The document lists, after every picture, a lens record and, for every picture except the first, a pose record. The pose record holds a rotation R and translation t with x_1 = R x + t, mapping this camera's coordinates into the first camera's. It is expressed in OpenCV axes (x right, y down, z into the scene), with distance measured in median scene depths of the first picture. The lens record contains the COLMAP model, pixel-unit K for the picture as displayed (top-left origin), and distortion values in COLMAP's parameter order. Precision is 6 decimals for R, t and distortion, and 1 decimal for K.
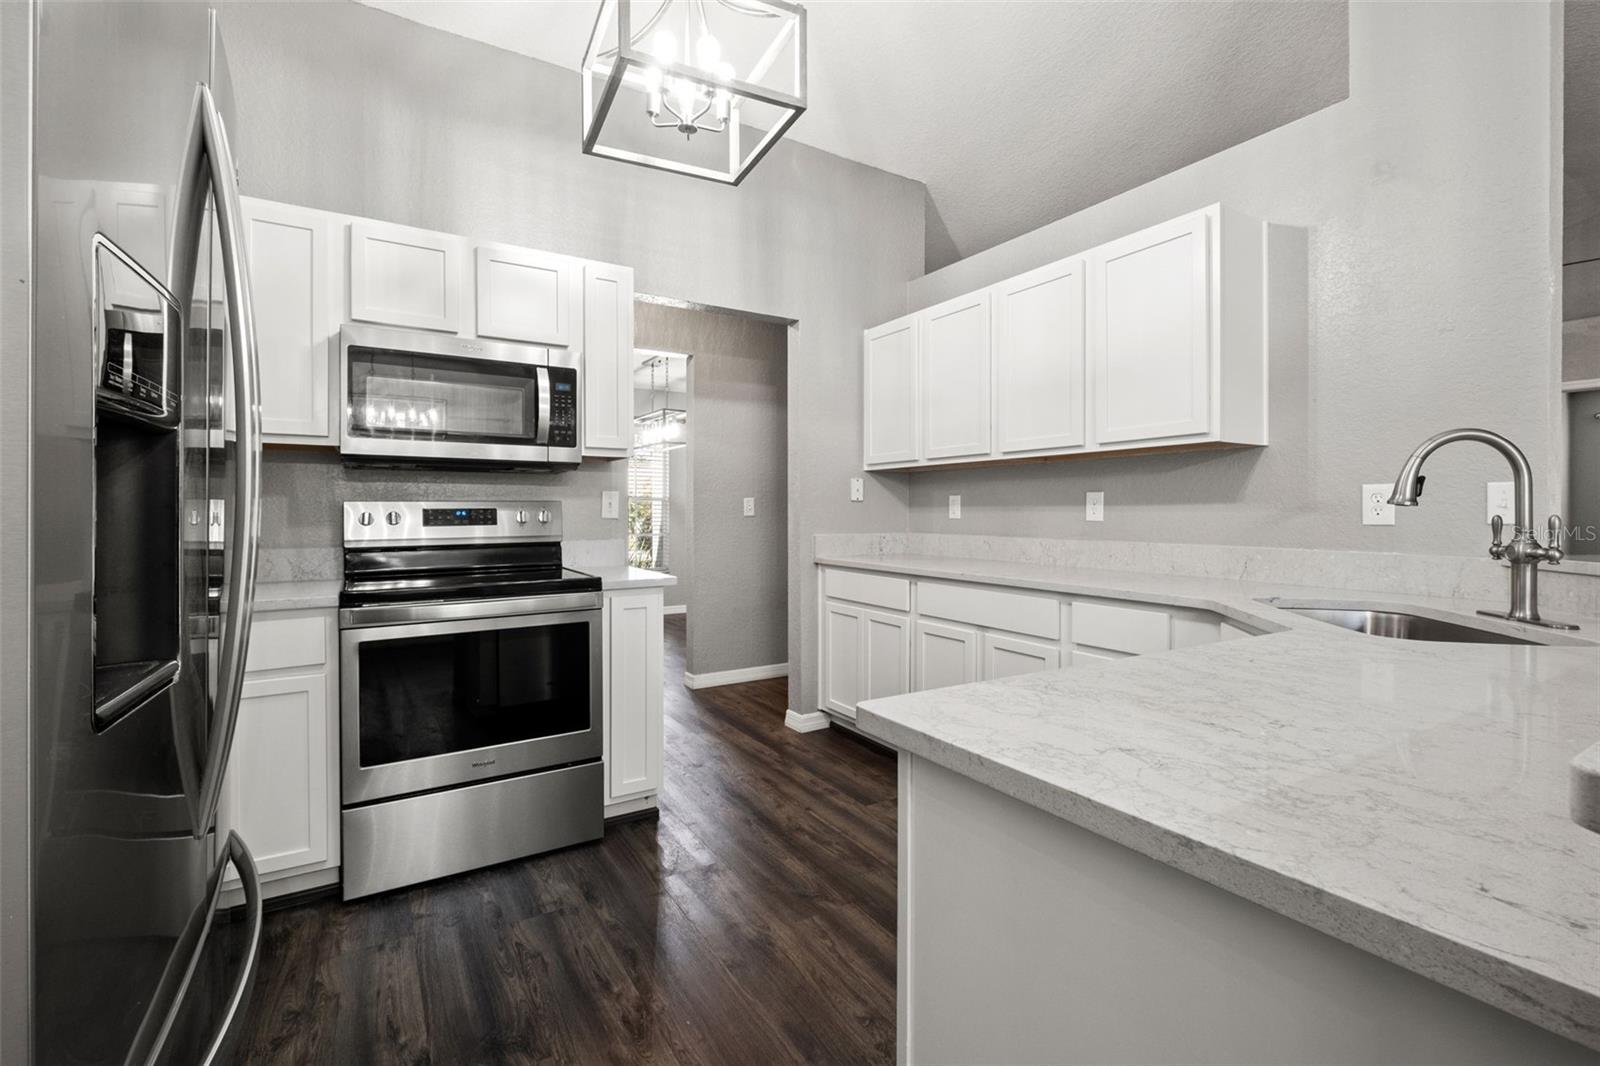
lens RADIAL K [[695.8, 0, 800.0], [0, 695.8, 533.0], [0, 0, 1]] dist [-0.003112, 0.000167]
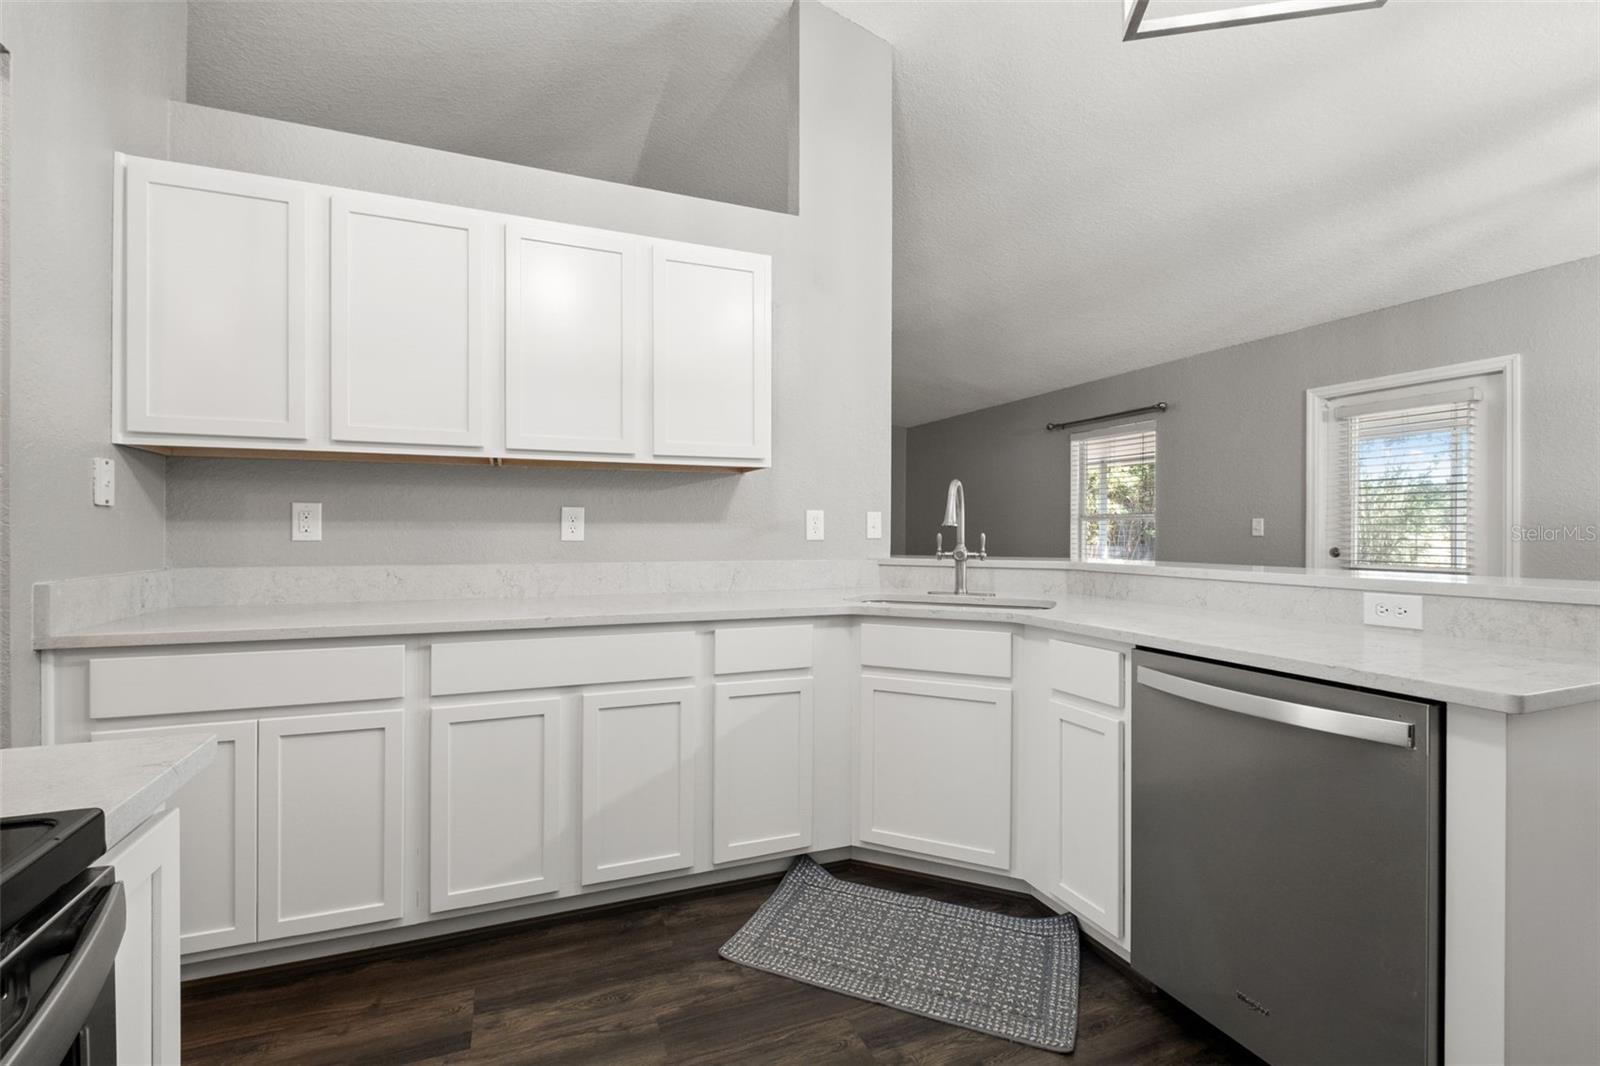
lens RADIAL K [[700.6, 0, 783.5], [0, 700.6, 542.1], [0, 0, 1]] dist [0.010322, -0.009320]
pose [[0.175369, -0.015022, 0.984388, -0.436784], [0.028175, 0.999551, 0.010234, -0.019381], [-0.984099, 0.025941, 0.175714, 0.667251]]
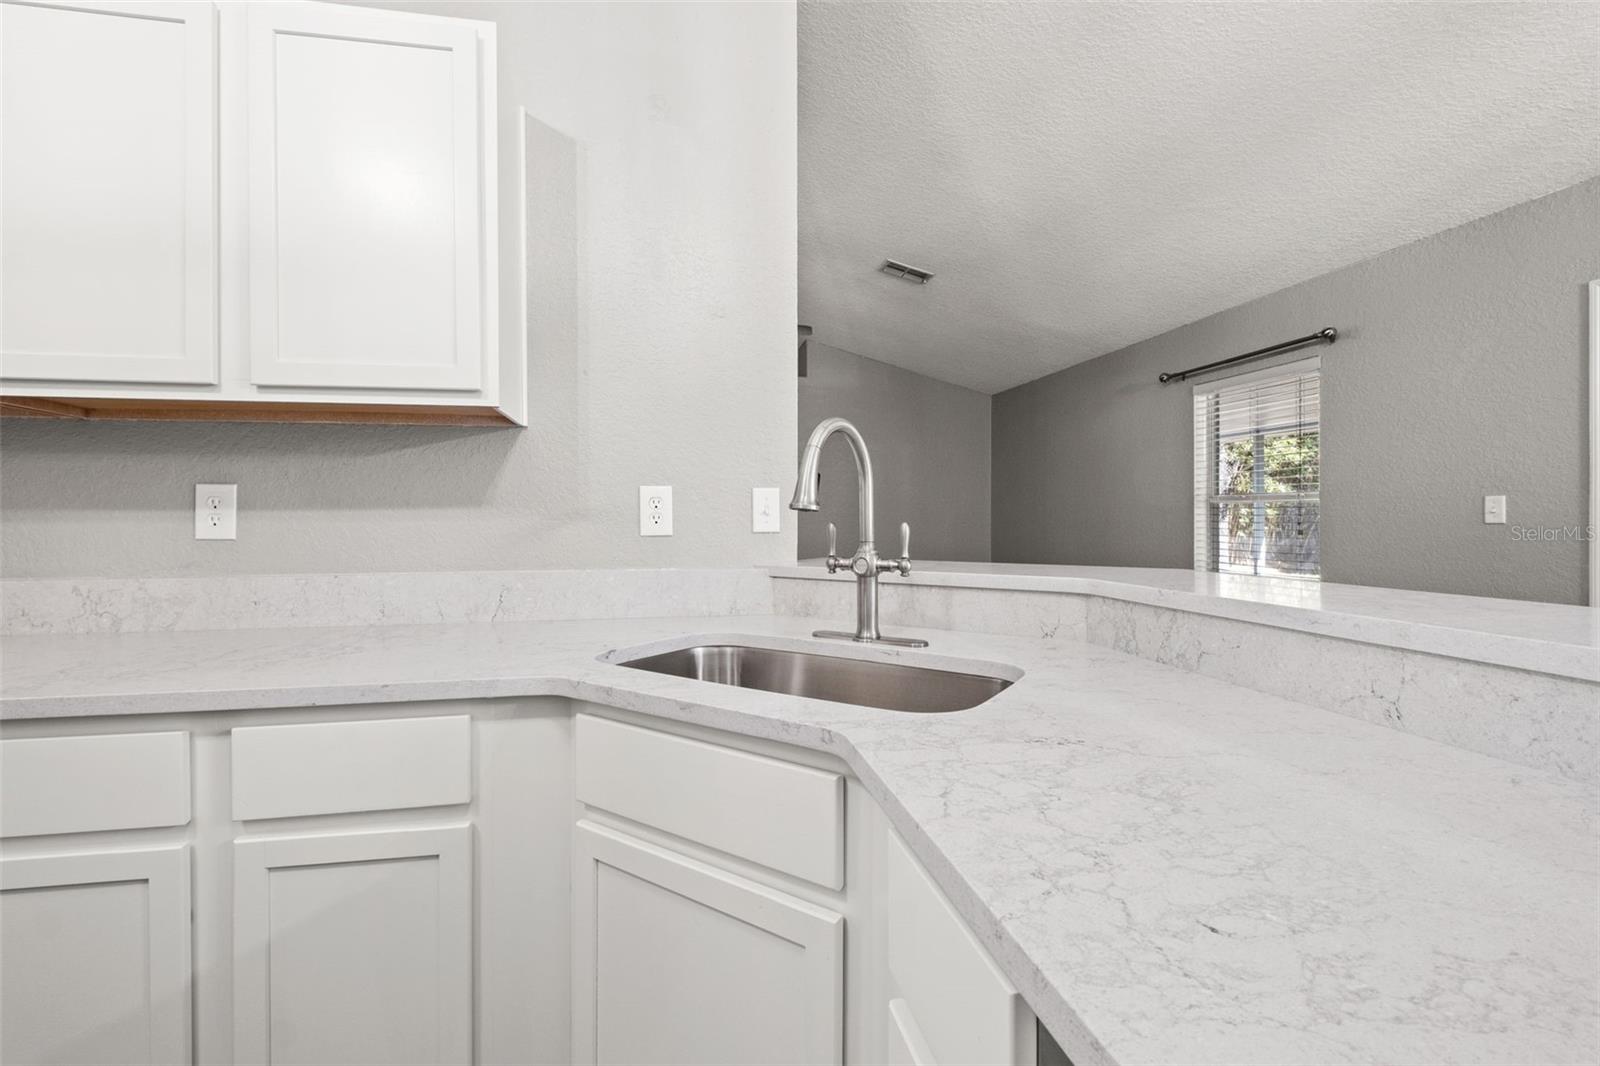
lens RADIAL K [[692.4, 0, 784.7], [0, 692.4, 520.3], [0, 0, 1]] dist [-0.001694, -0.000895]
pose [[0.359635, -0.002321, 0.933090, 0.099788], [0.032754, 0.999412, -0.010138, -0.013657], [-0.932518, 0.034209, 0.359500, 0.459137]]
